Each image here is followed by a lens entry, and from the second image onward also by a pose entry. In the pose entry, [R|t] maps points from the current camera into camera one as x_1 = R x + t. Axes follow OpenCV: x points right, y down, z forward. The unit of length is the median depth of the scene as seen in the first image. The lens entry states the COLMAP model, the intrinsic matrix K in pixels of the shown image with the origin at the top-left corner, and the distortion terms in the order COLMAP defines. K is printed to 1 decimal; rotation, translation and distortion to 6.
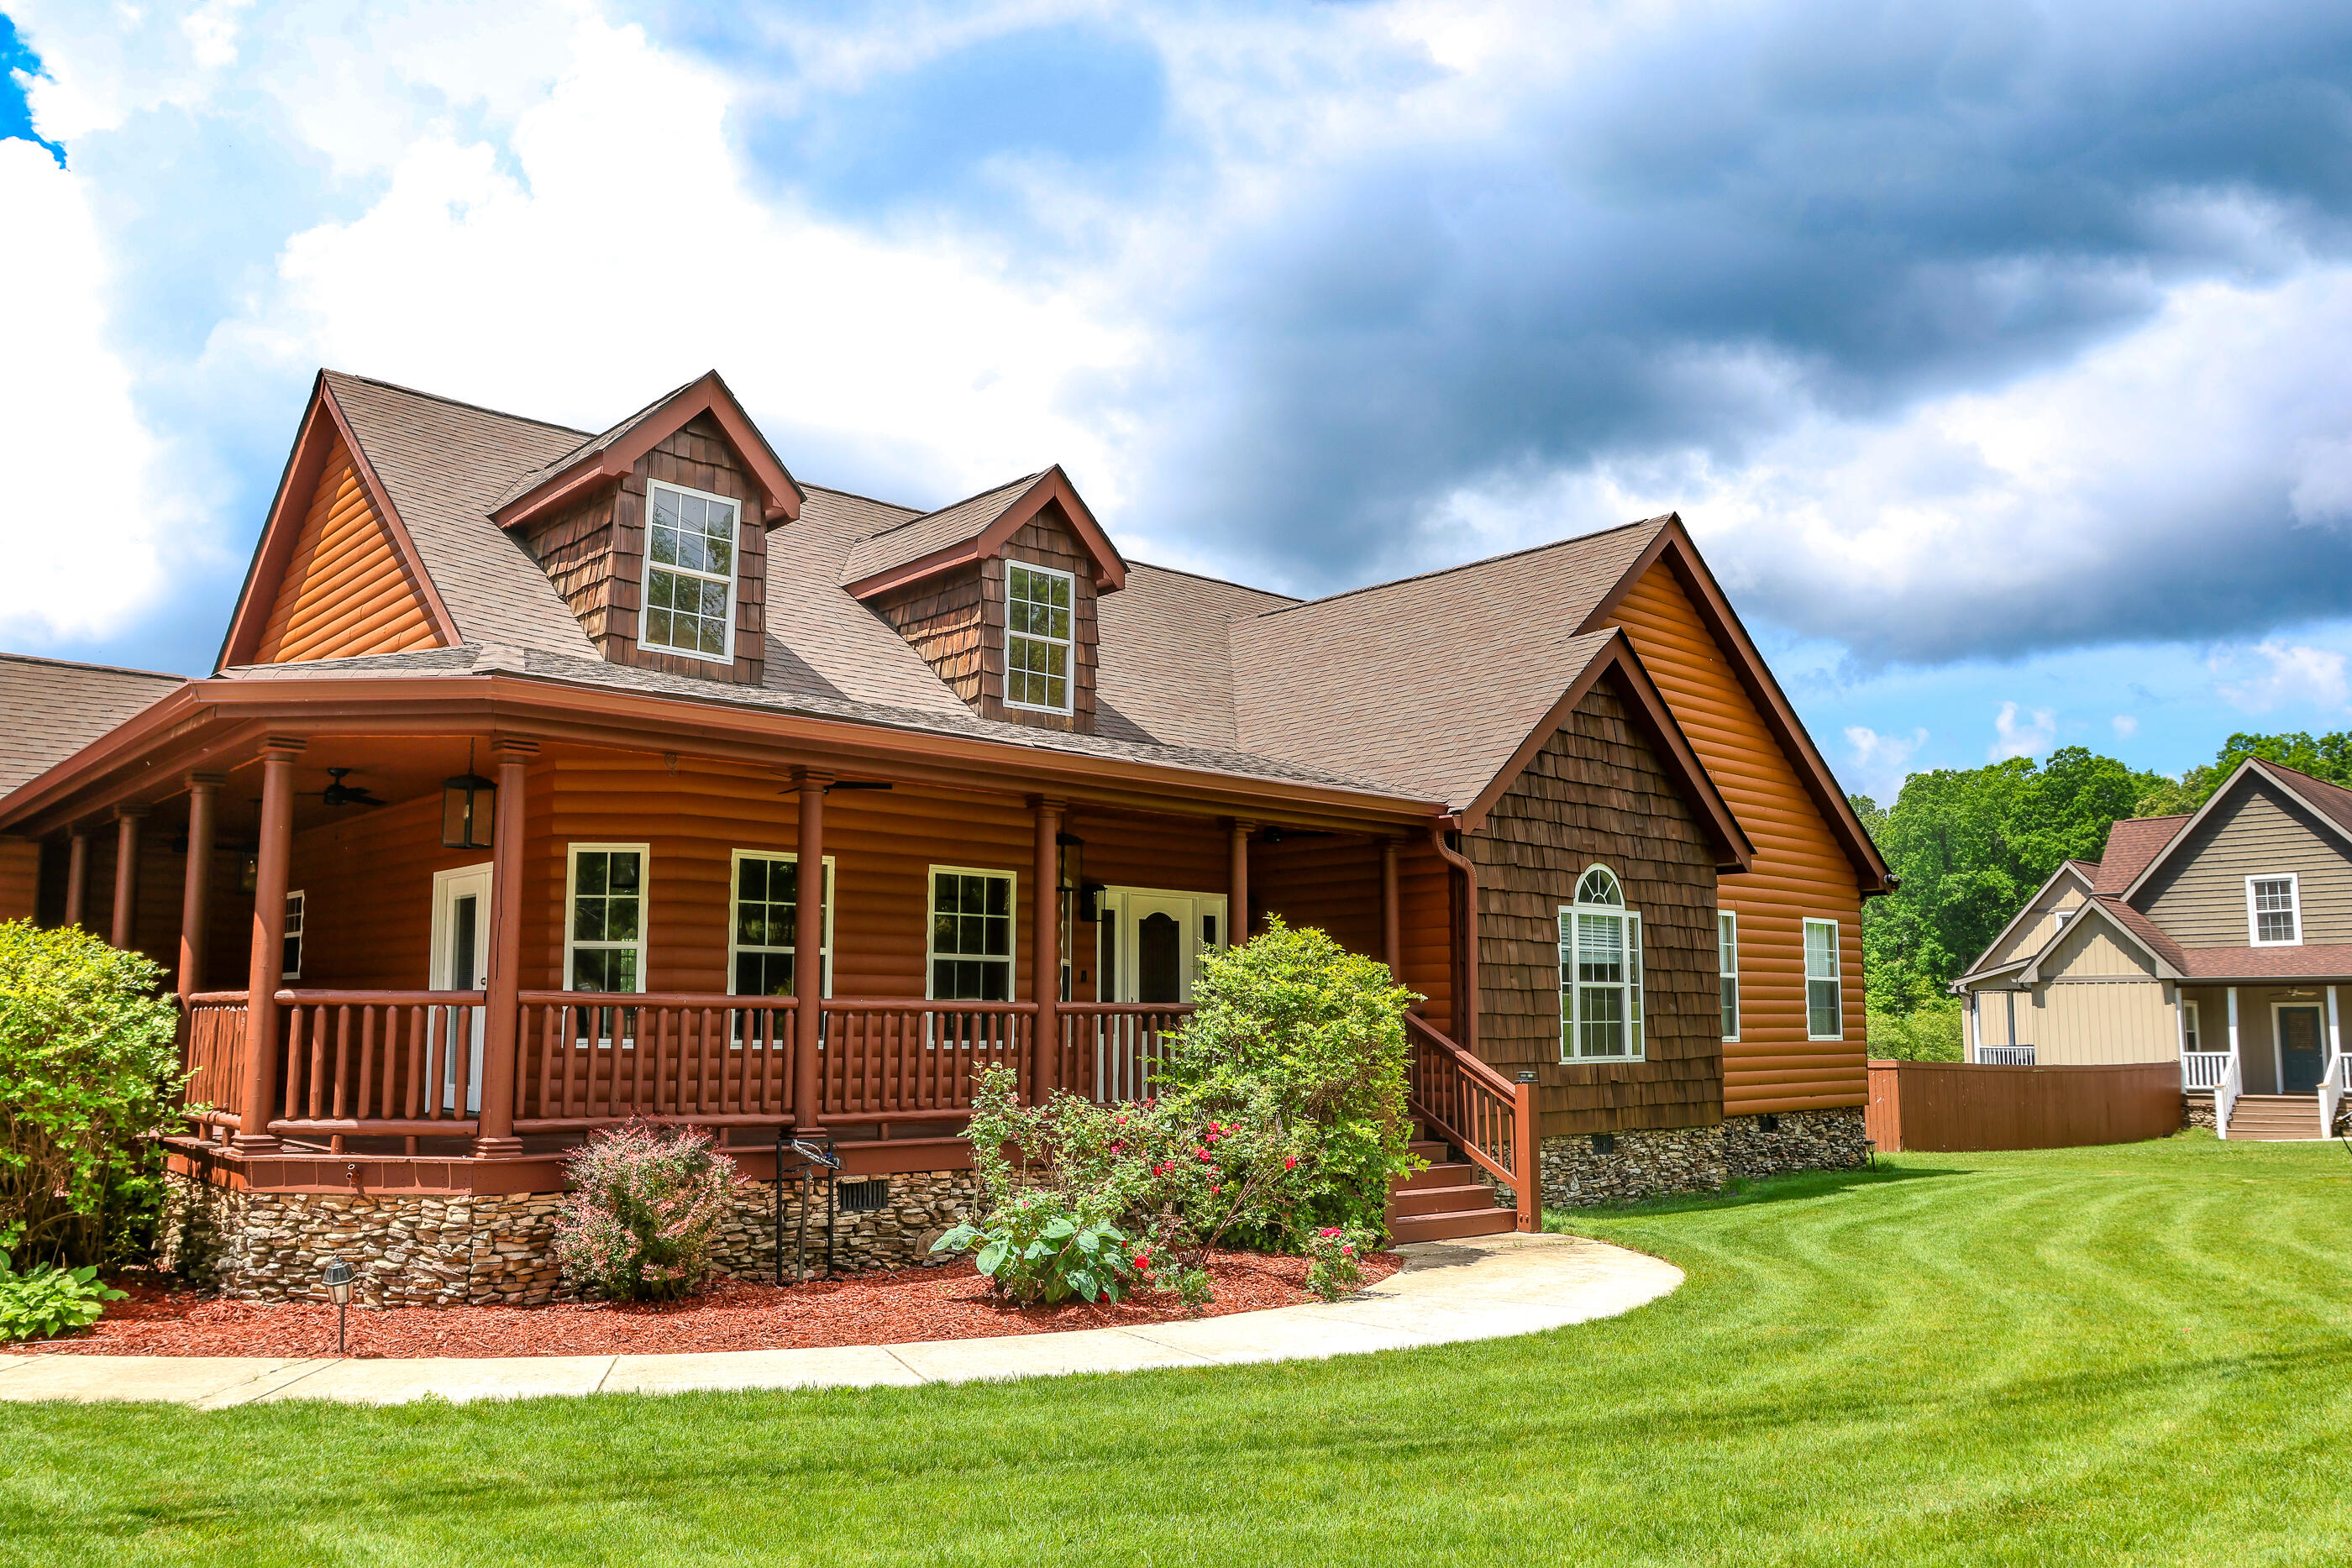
lens RADIAL K [[1732.2, 0, 1159.5], [0, 1732.2, 784.4], [0, 0, 1]] dist [-0.085916, 0.066731]
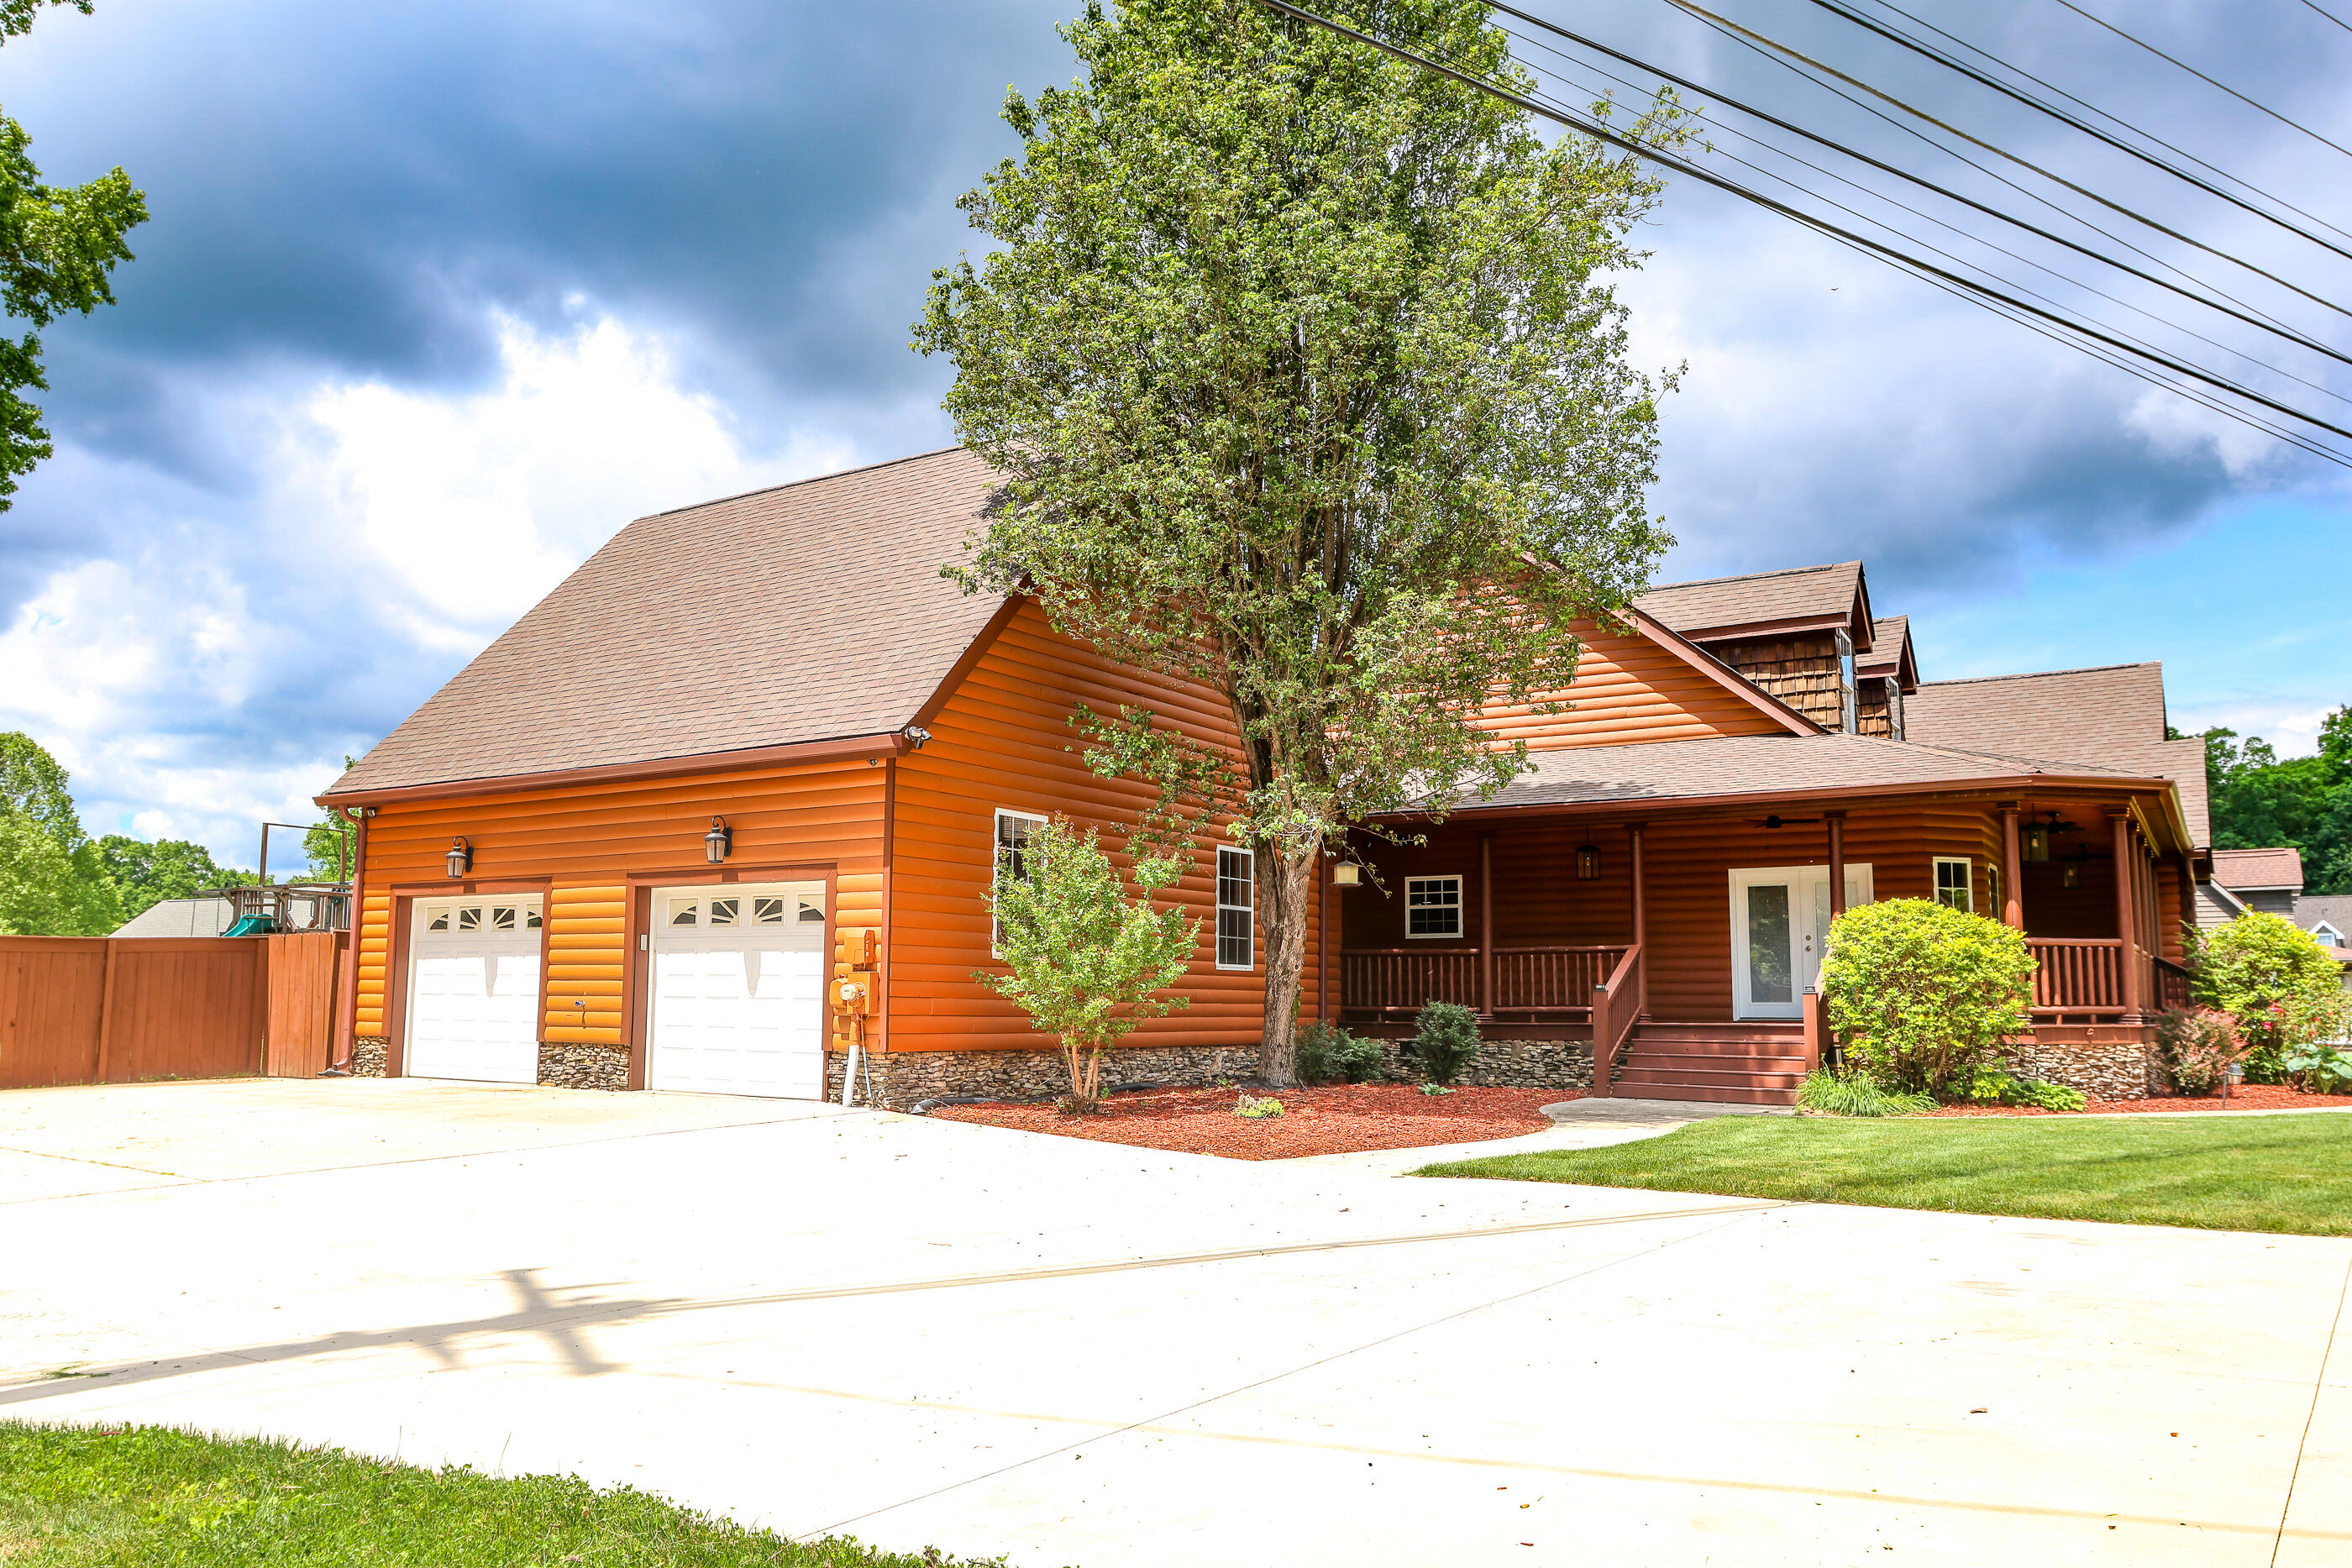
lens RADIAL K [[1732.2, 0, 1159.5], [0, 1732.2, 784.4], [0, 0, 1]] dist [-0.085916, 0.066731]
pose [[0.965121, 0.039595, 0.258792, -1.979692], [-0.042128, 0.999103, 0.004244, -0.016564], [-0.258392, -0.014998, 0.965924, -0.576126]]
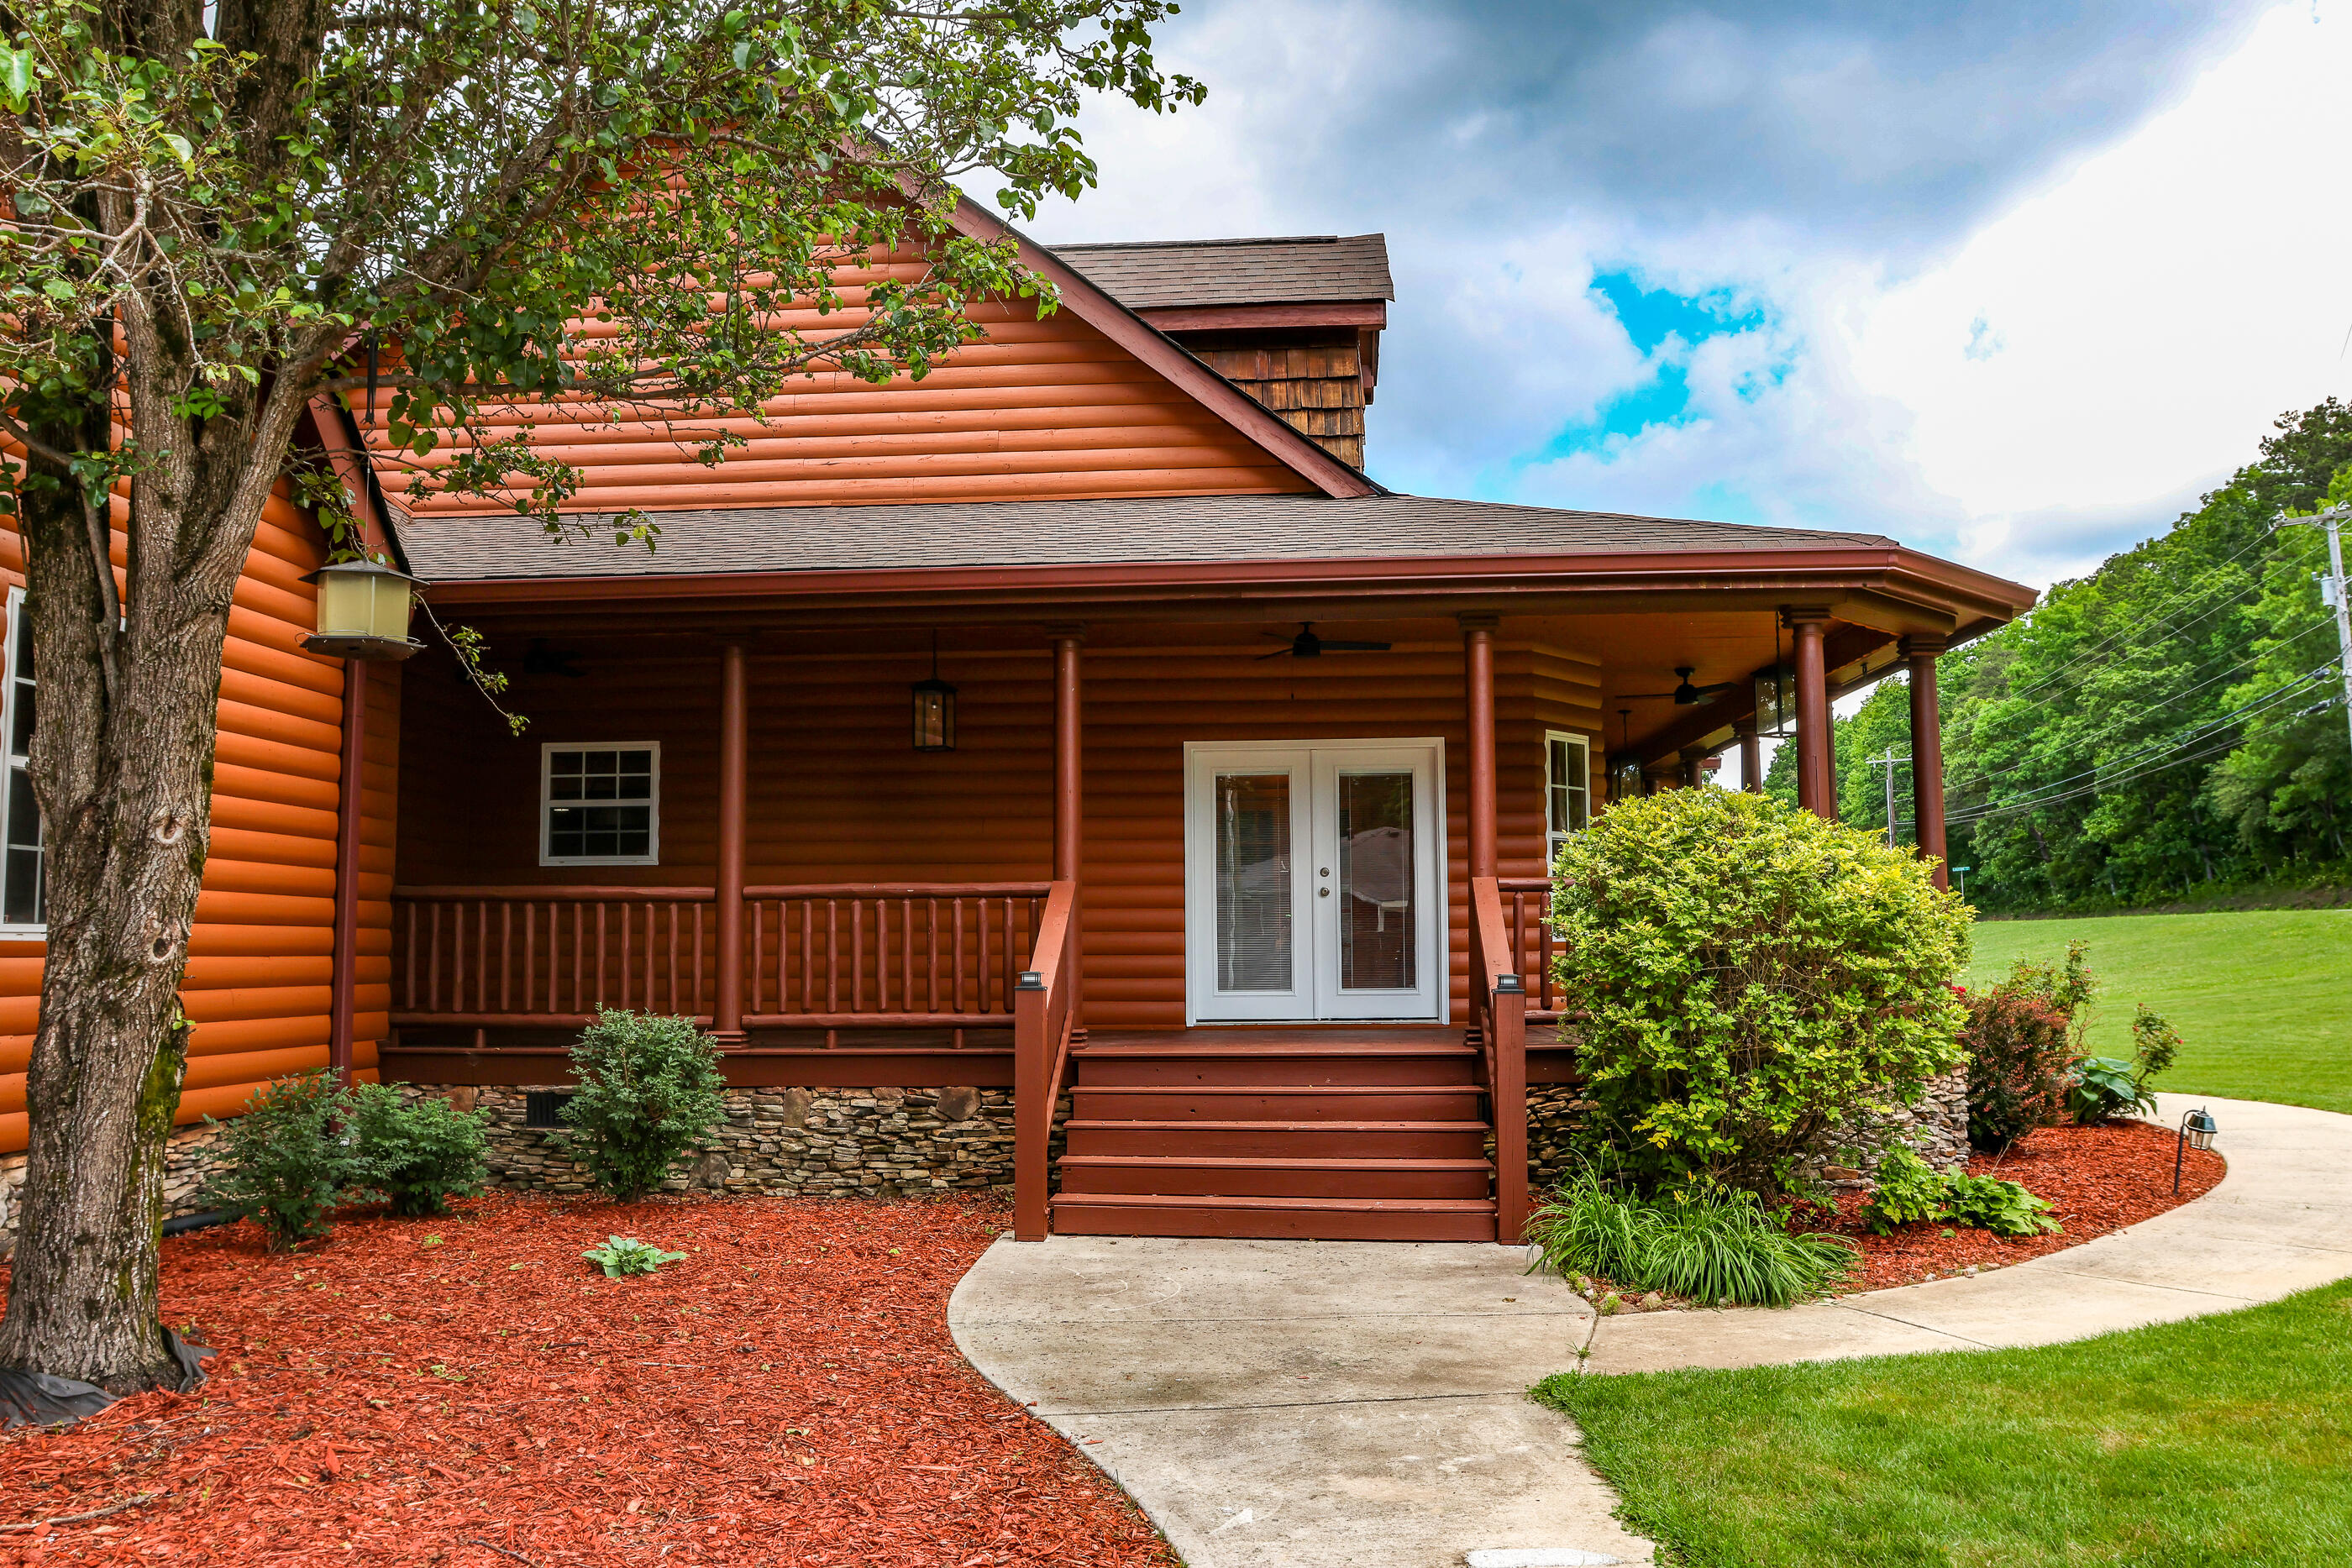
lens RADIAL K [[1732.2, 0, 1159.5], [0, 1732.2, 784.4], [0, 0, 1]] dist [-0.085916, 0.066731]
pose [[0.720243, 0.059292, 0.691183, -1.502356], [-0.086940, 0.996200, 0.005138, 0.101906], [-0.688252, -0.063791, 0.722661, 0.579929]]
